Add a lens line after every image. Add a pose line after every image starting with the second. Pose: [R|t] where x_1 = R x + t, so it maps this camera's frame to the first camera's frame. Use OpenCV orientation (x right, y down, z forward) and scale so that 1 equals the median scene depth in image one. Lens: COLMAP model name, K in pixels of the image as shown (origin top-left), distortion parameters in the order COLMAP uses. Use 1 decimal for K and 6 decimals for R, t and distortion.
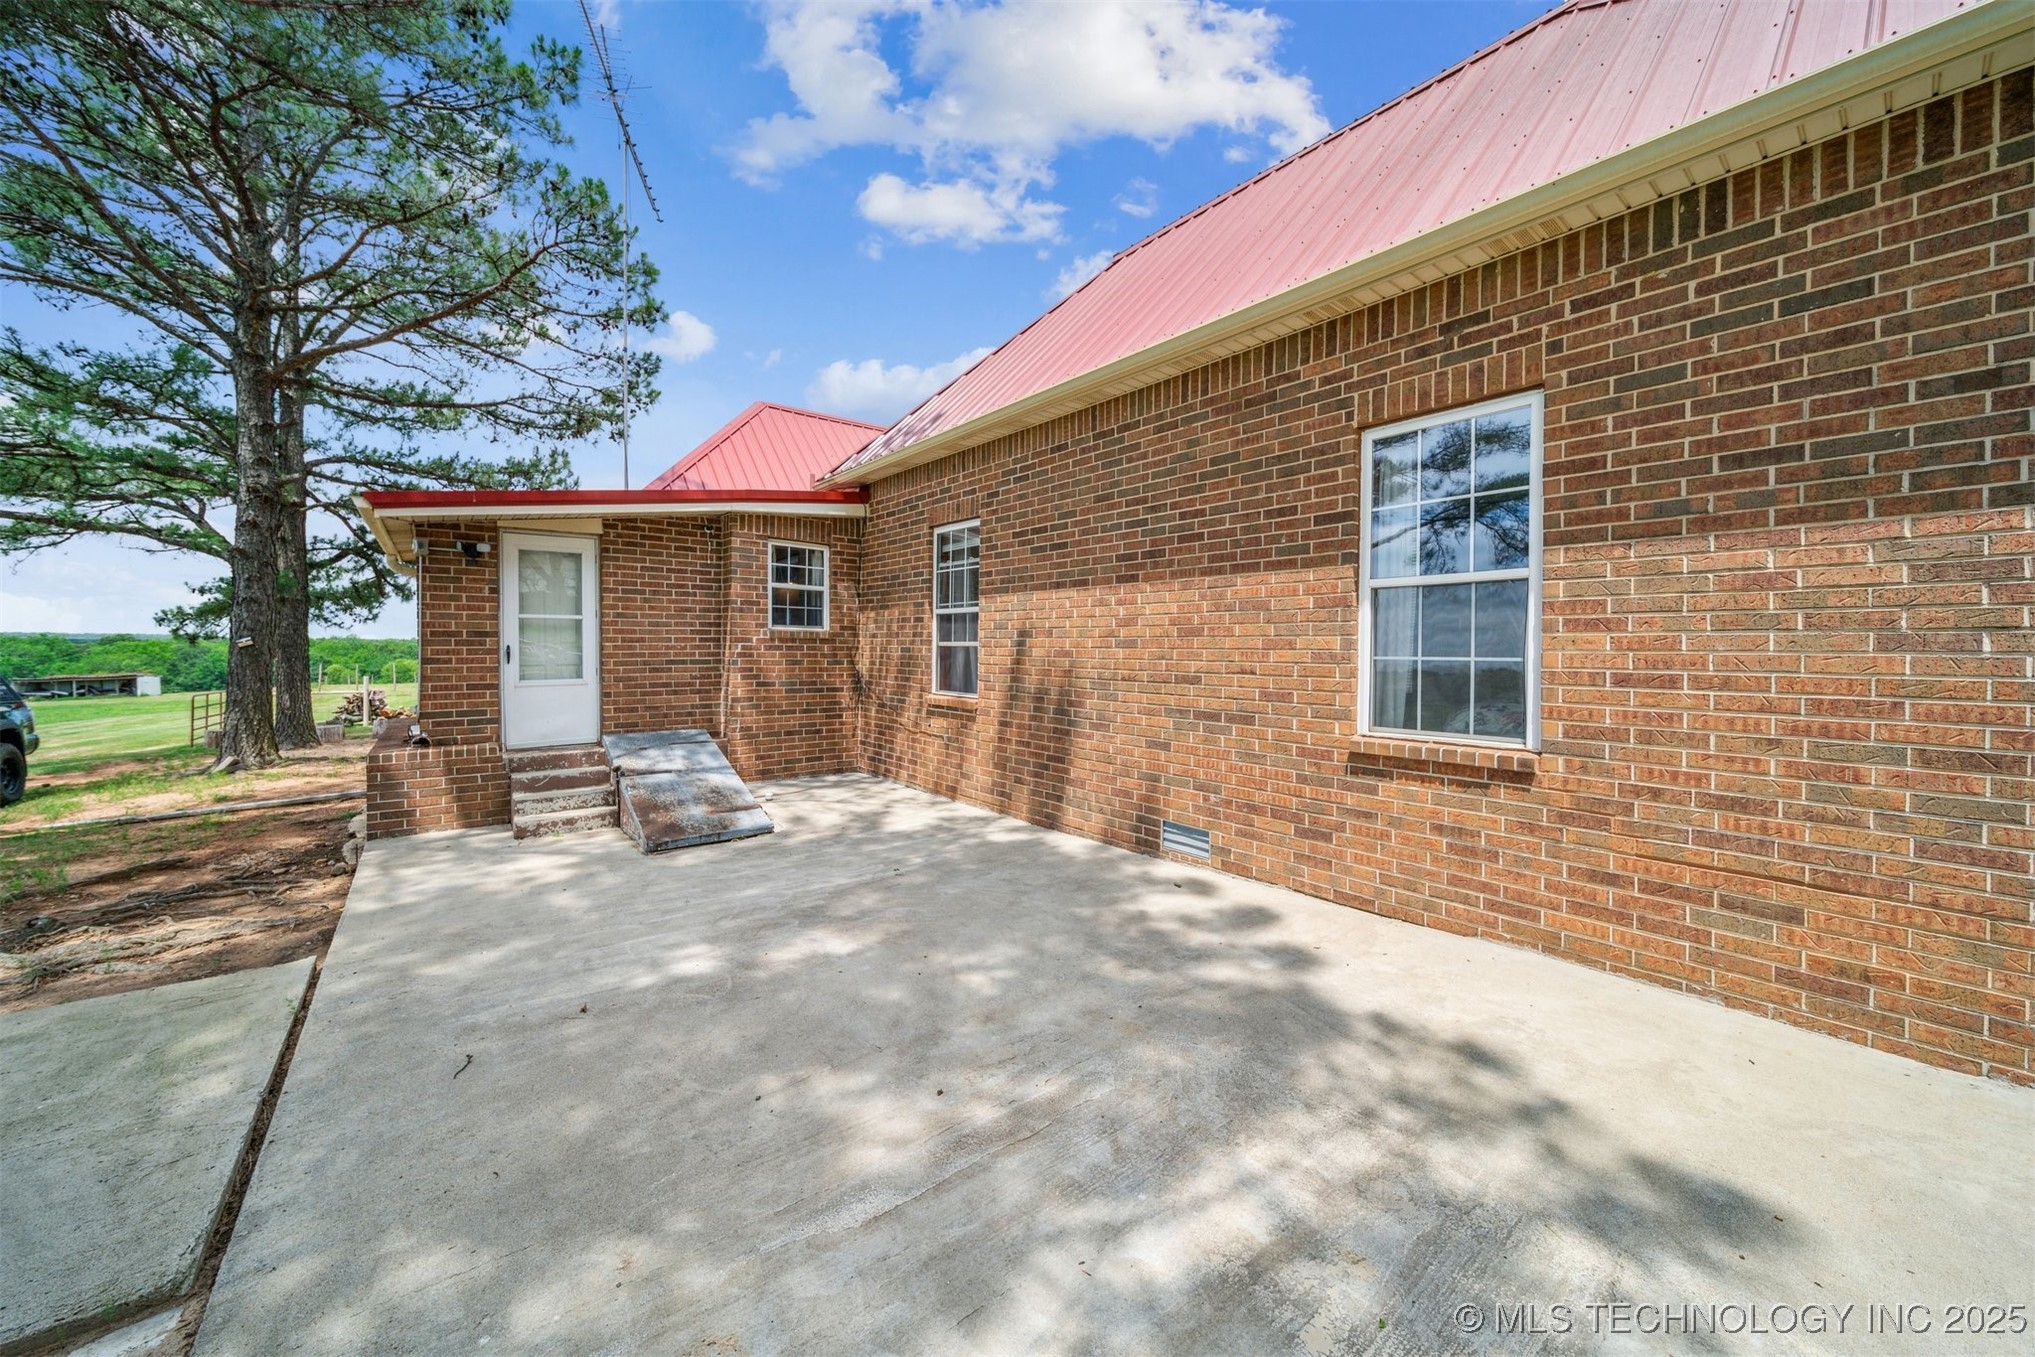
lens RADIAL K [[723.8, 0, 1002.2], [0, 723.8, 661.0], [0, 0, 1]] dist [0.004793, -0.000126]
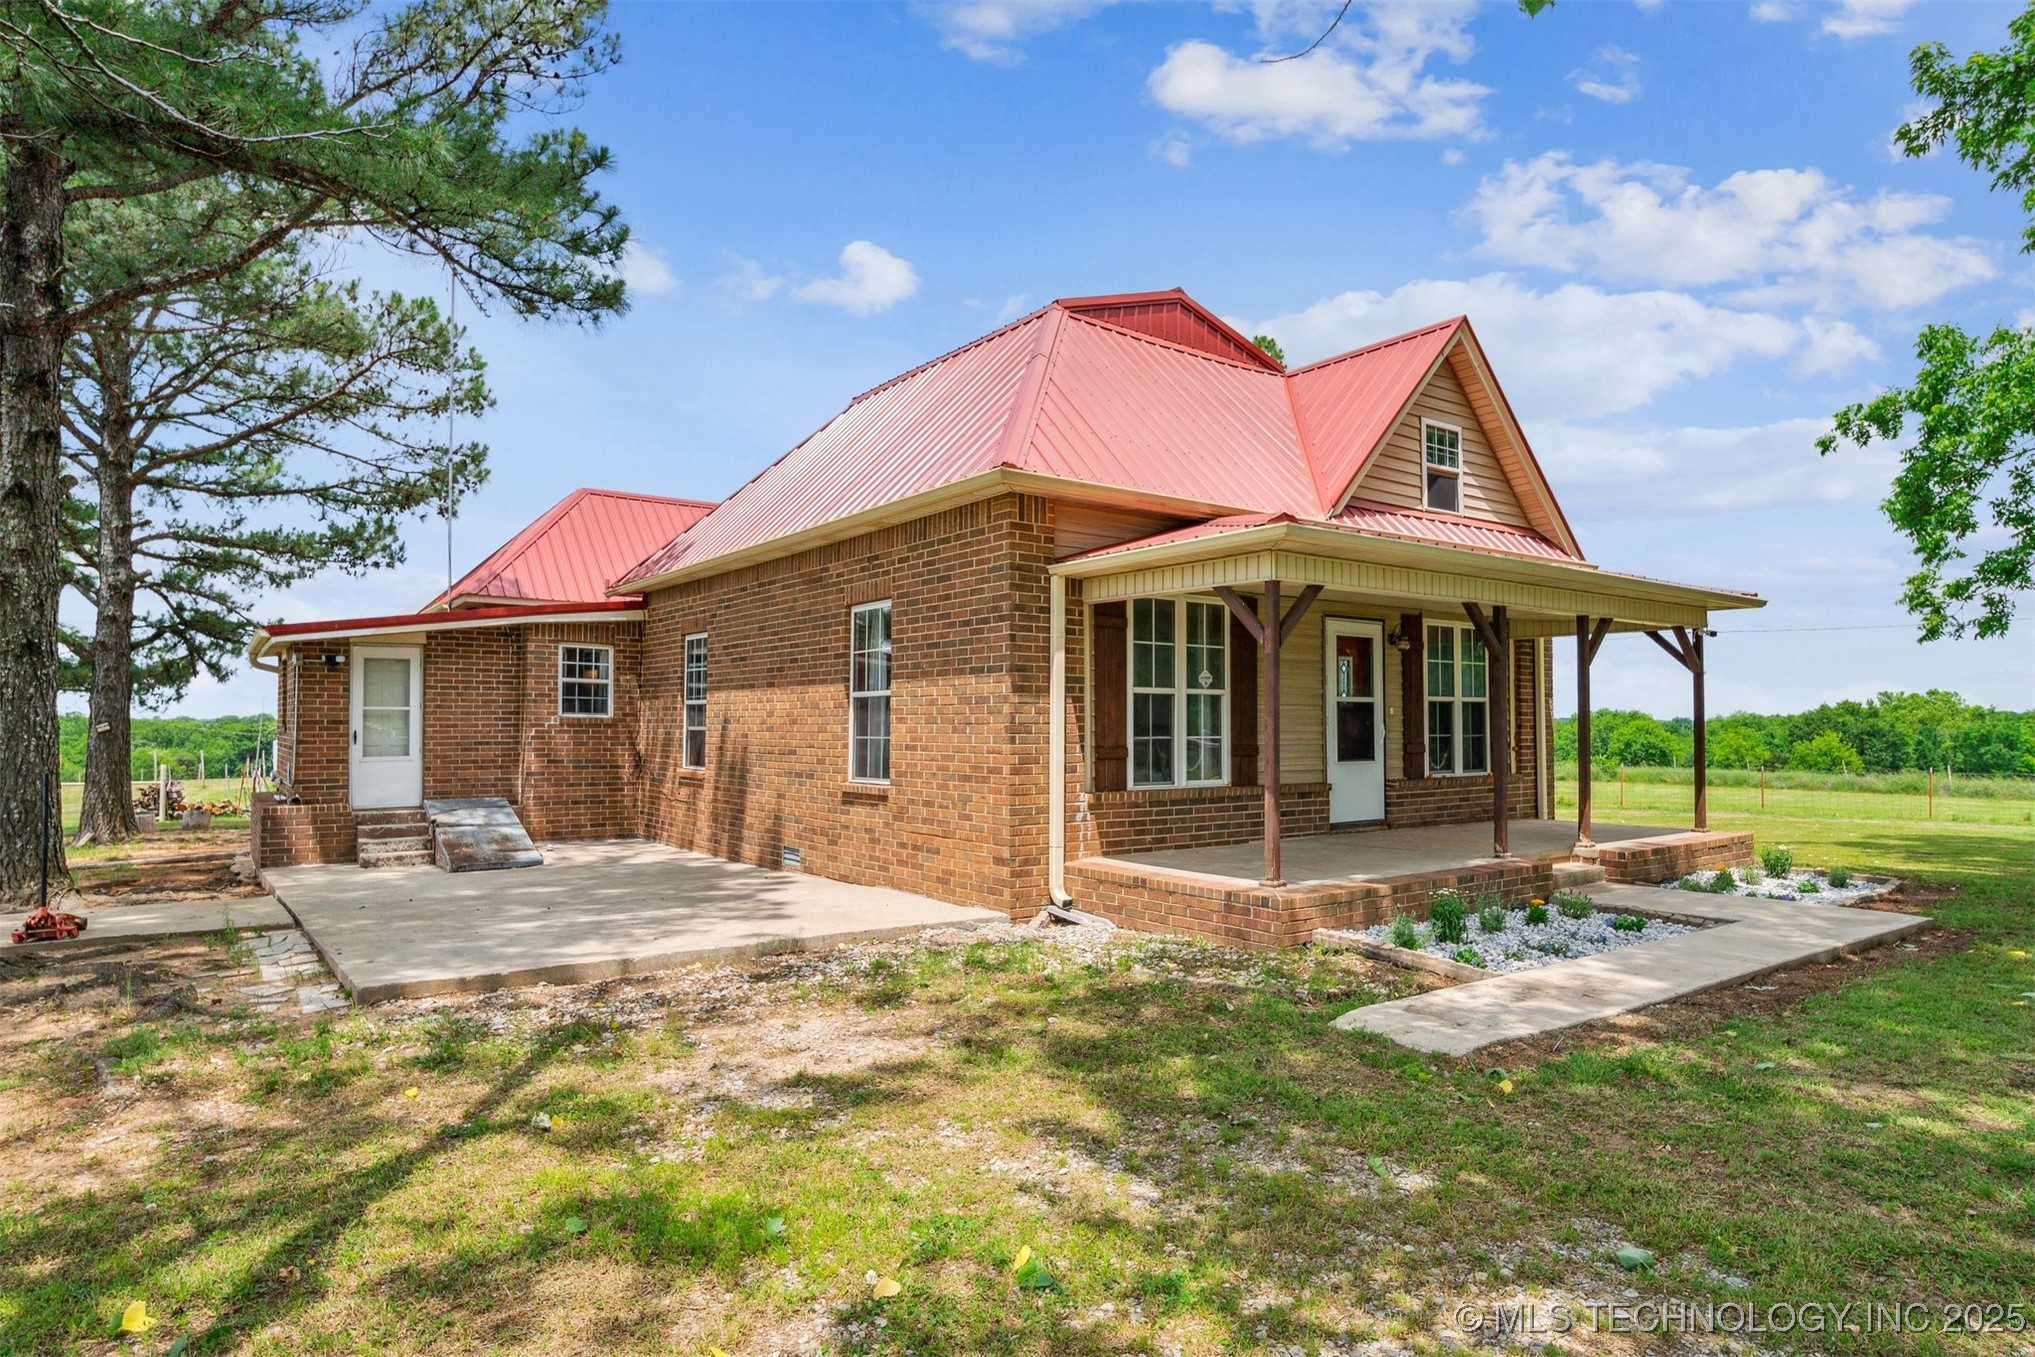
lens RADIAL K [[1179.0, 0, 1009.8], [0, 1179.0, 710.8], [0, 0, 1]] dist [0.008247, 0.003327]
pose [[0.998761, -0.003308, -0.049648, 0.575196], [0.001671, 0.999455, -0.032978, 0.014624], [0.049730, 0.032855, 0.998222, -1.017353]]
